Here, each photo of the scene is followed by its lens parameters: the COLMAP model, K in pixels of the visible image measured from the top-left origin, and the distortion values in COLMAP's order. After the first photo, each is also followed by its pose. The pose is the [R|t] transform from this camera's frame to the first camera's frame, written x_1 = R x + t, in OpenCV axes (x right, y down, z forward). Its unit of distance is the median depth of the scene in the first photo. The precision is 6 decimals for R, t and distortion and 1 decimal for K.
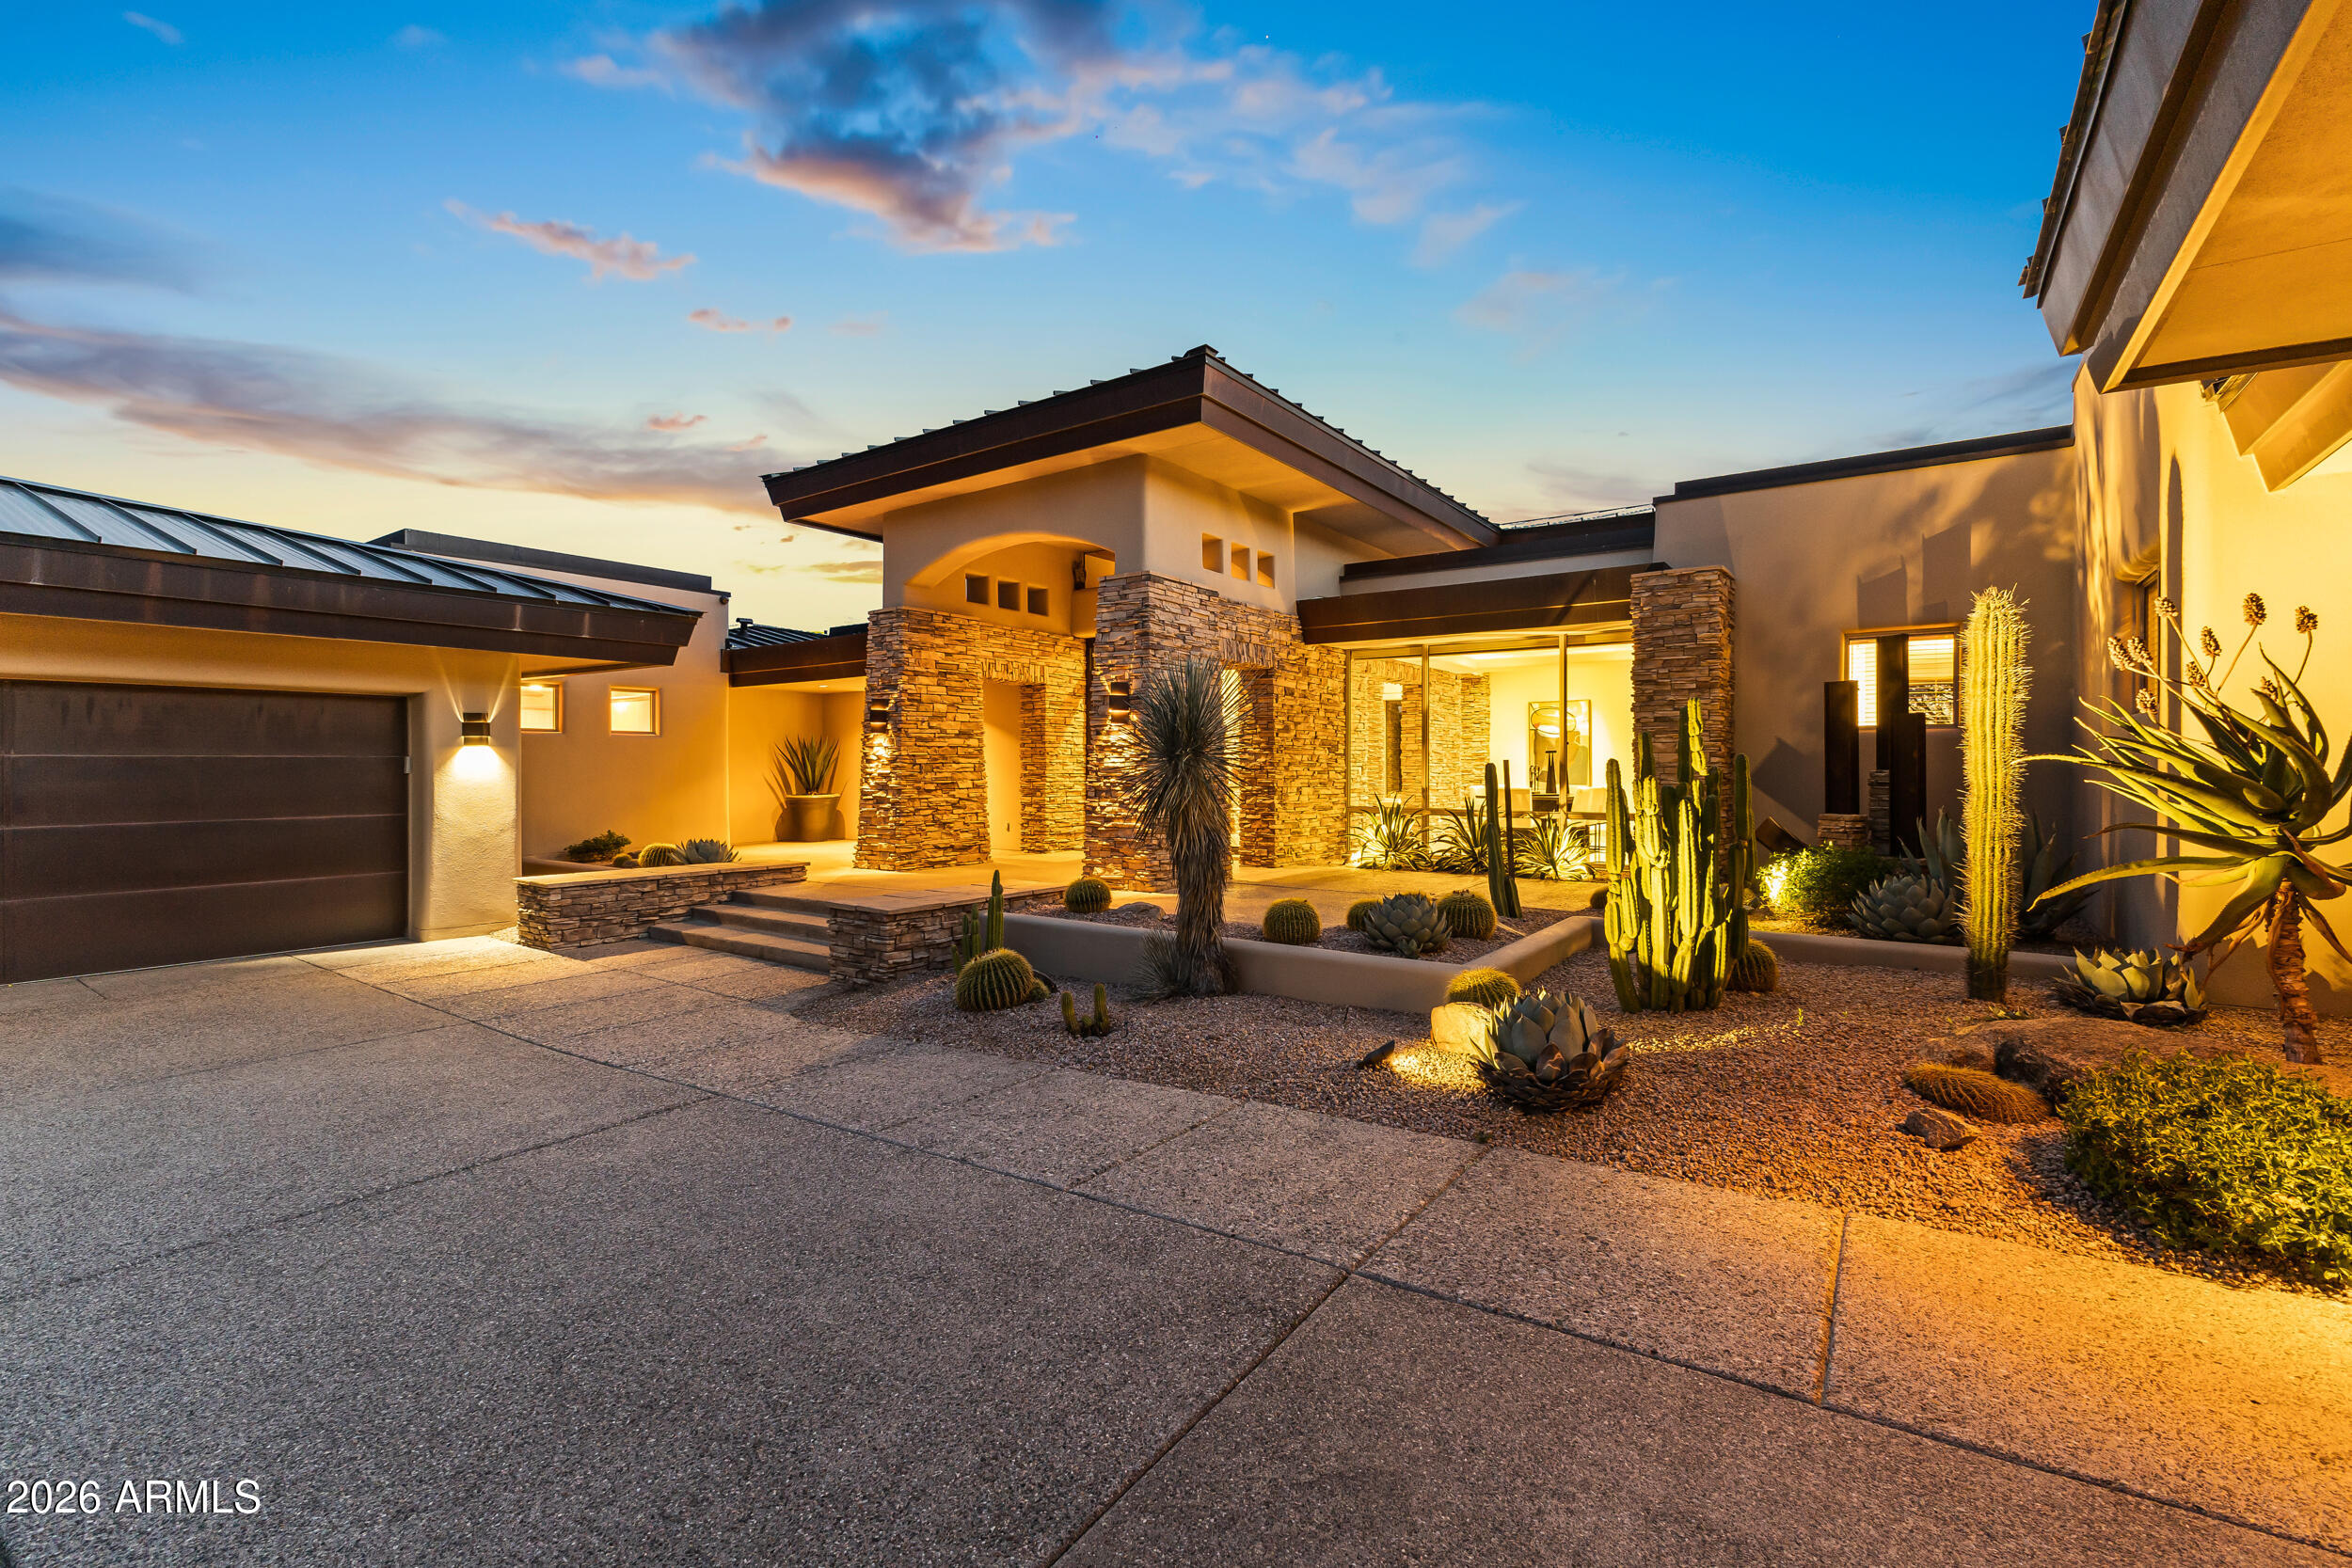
lens RADIAL K [[1009.3, 0, 1181.2], [0, 1009.3, 776.2], [0, 0, 1]] dist [-0.001265, 0.007352]
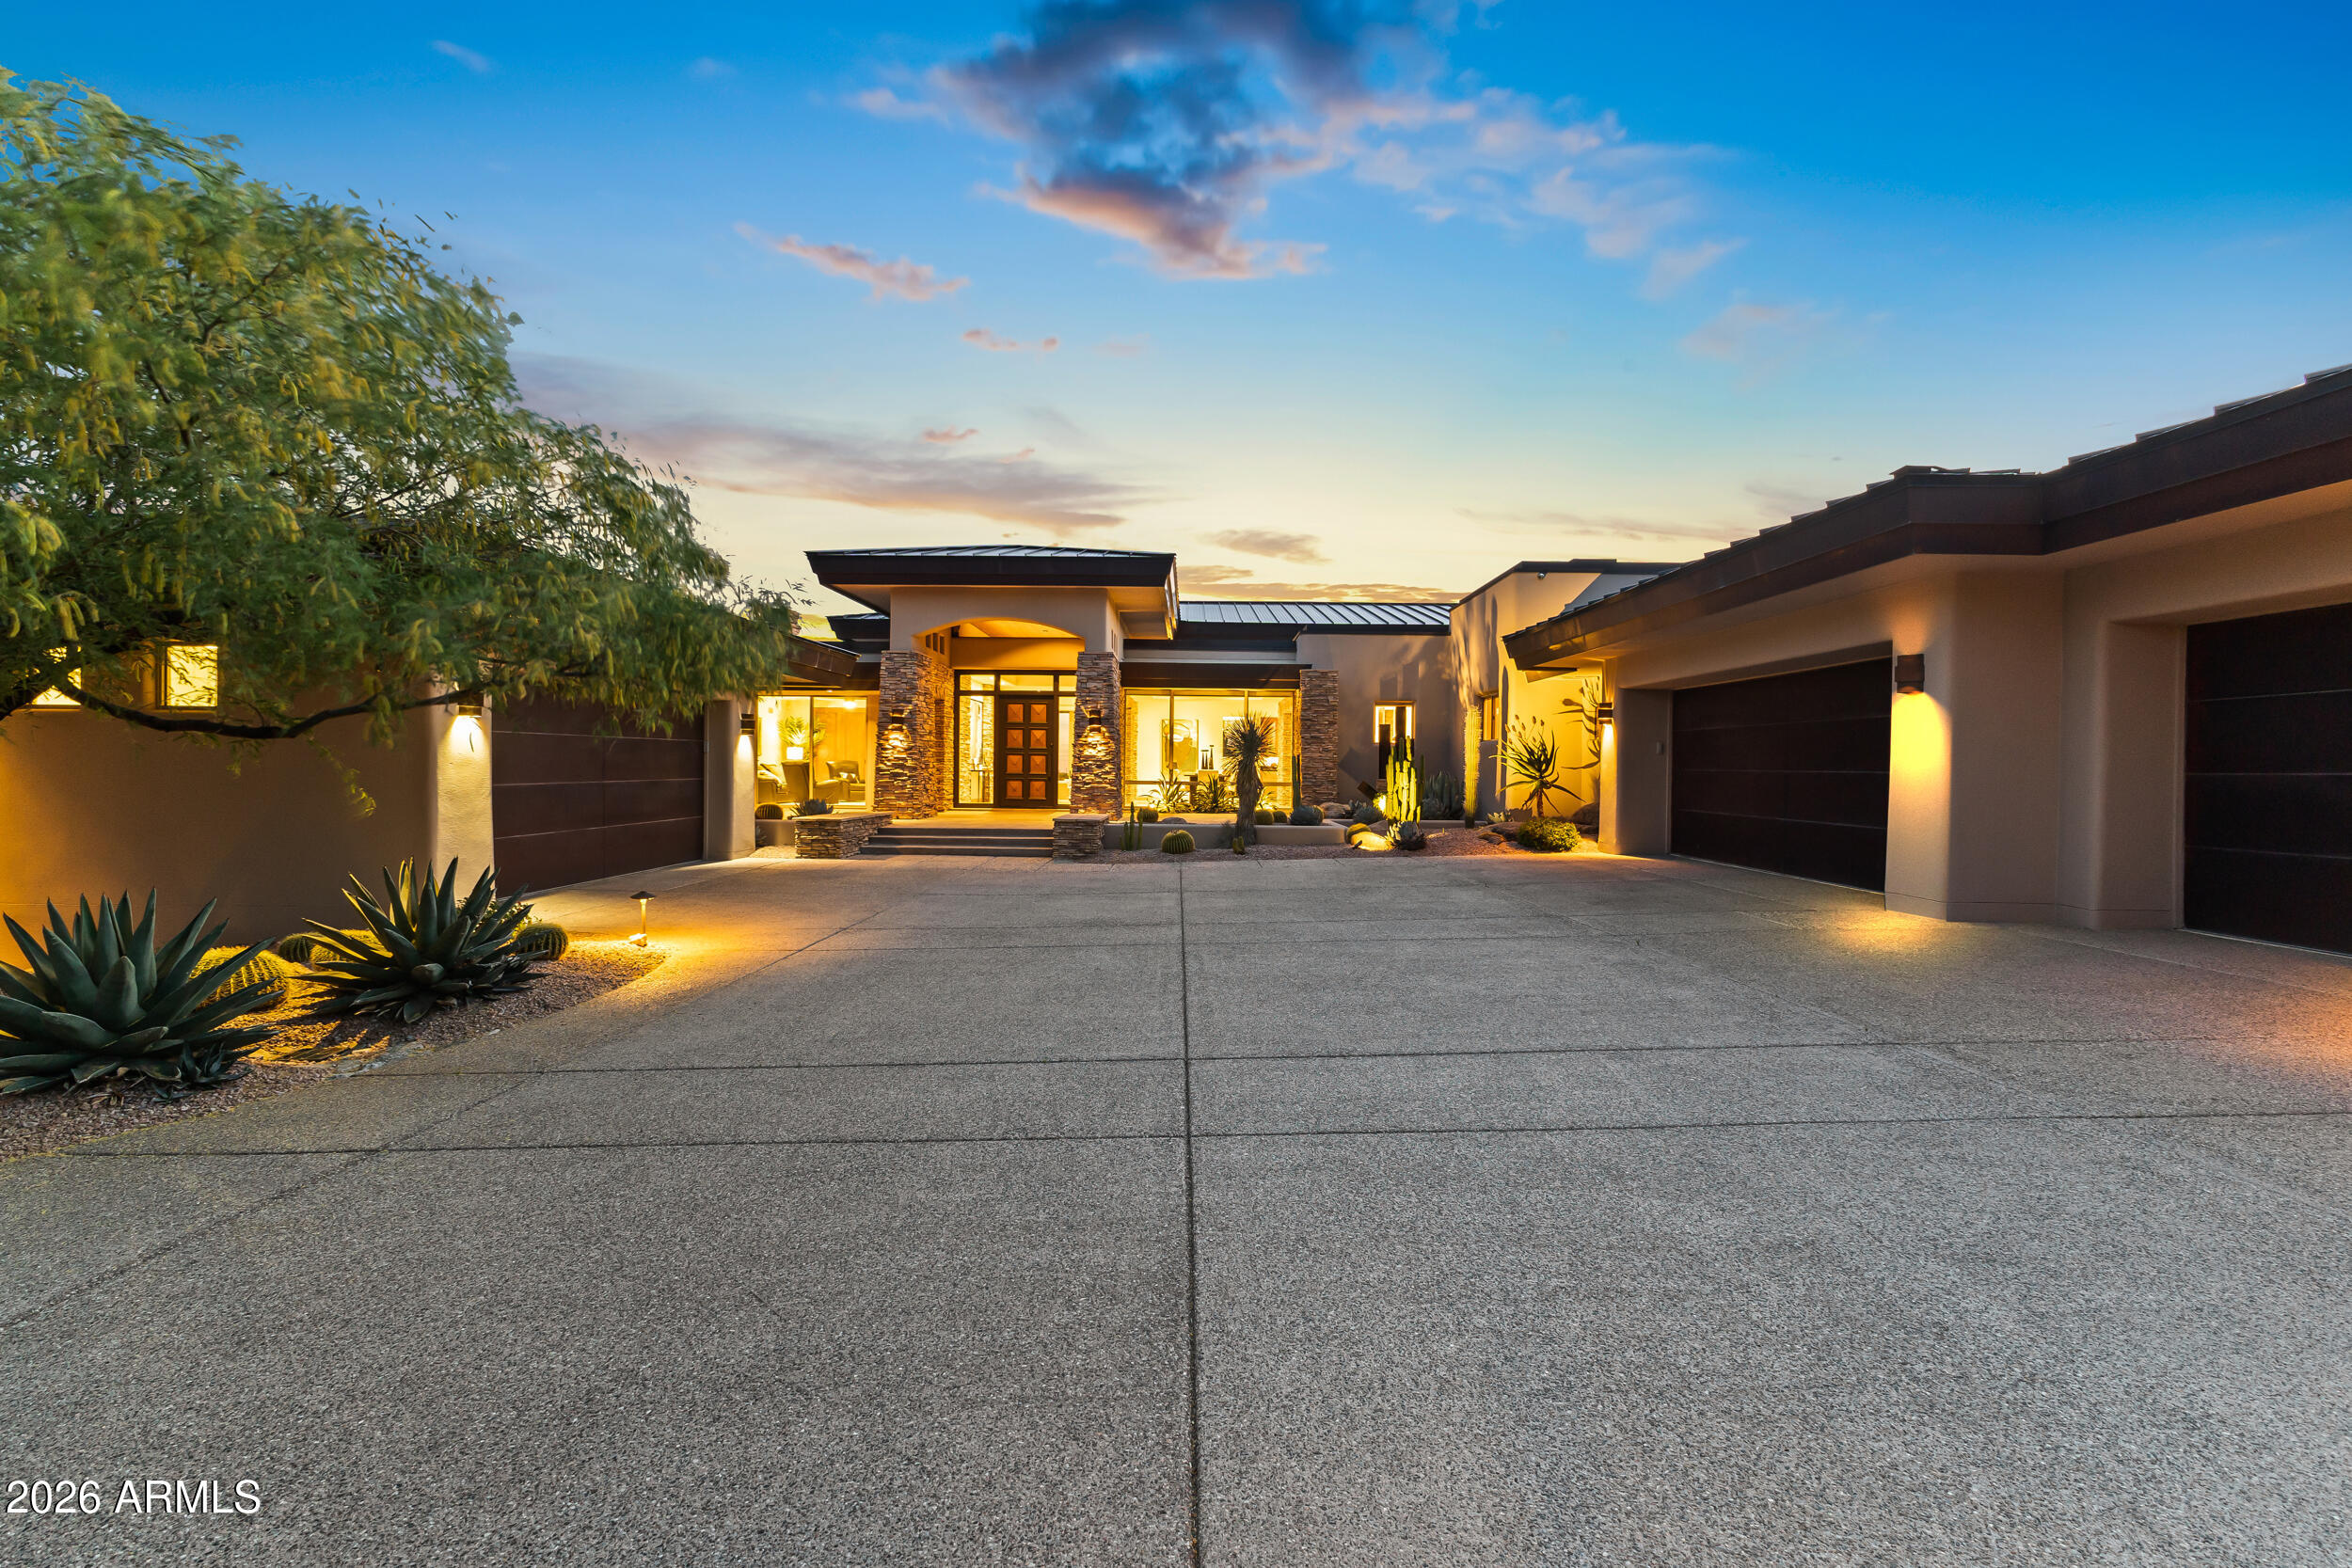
lens RADIAL K [[1006.4, 0, 1176.0], [0, 1006.4, 784.0], [0, 0, 1]] dist [0.014432, -0.000010]
pose [[0.826051, -0.000580, 0.563595, -0.989408], [-0.006353, 0.999926, 0.010341, 0.023958], [-0.563559, -0.012123, 0.825987, -0.628577]]
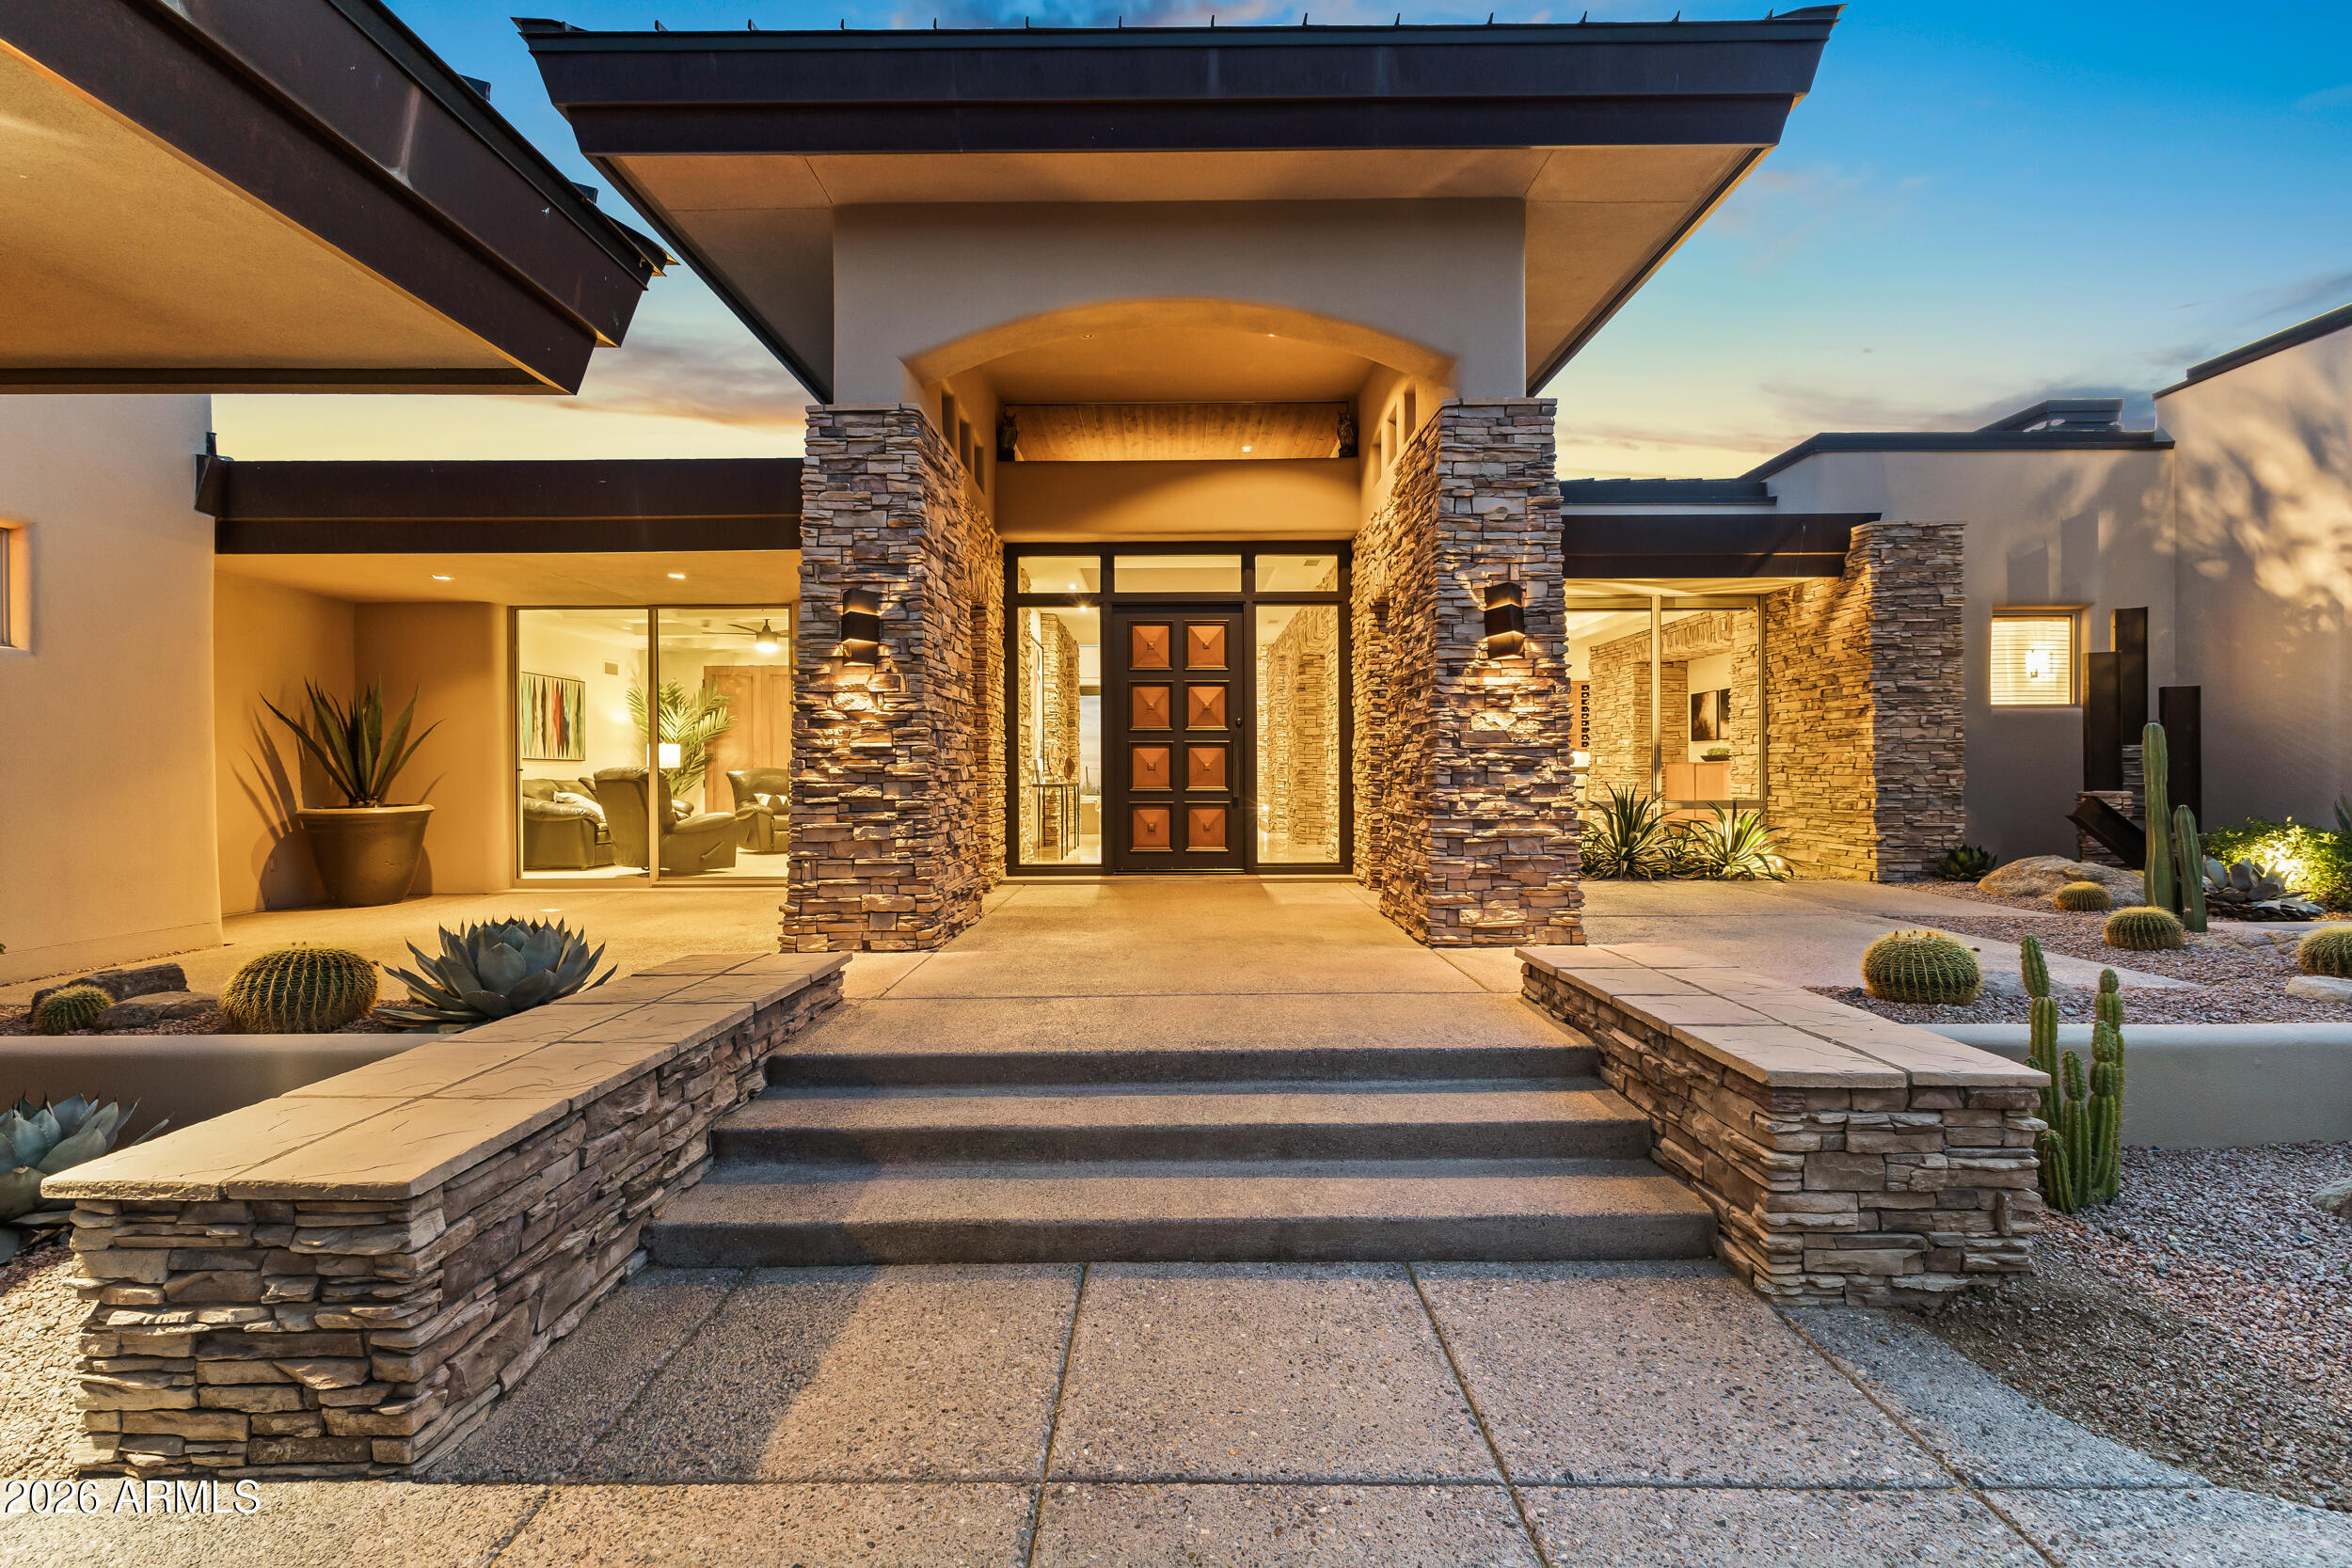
lens RADIAL K [[1013.7, 0, 1178.7], [0, 1013.7, 780.0], [0, 0, 1]] dist [0.005375, 0.000412]
pose [[0.816577, -0.007351, 0.577190, -0.547766], [0.010081, 0.999948, -0.001526, 0.017556], [-0.577149, 0.007065, 0.816608, 0.635609]]
